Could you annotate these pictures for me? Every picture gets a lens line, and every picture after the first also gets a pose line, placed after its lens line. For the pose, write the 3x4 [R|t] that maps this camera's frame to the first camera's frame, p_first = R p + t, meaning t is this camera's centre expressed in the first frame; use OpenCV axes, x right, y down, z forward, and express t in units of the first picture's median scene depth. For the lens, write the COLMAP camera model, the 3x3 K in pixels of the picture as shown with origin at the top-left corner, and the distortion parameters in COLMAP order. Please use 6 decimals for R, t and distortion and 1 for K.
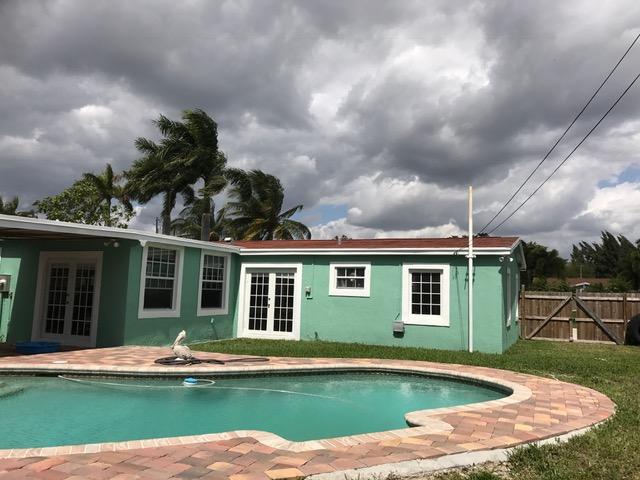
lens RADIAL K [[512.7, 0, 320.0], [0, 512.7, 240.0], [0, 0, 1]] dist [0.006595, 0.008455]
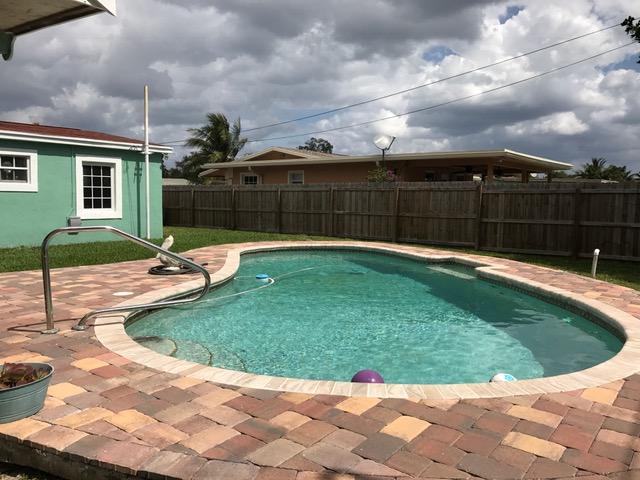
lens RADIAL K [[512.7, 0, 320.0], [0, 512.7, 240.0], [0, 0, 1]] dist [0.006595, 0.008455]
pose [[0.271688, -0.113848, 0.955628, -0.627101], [-0.109345, 0.982896, 0.148184, 0.011431], [-0.956154, -0.144752, 0.254592, 0.327395]]
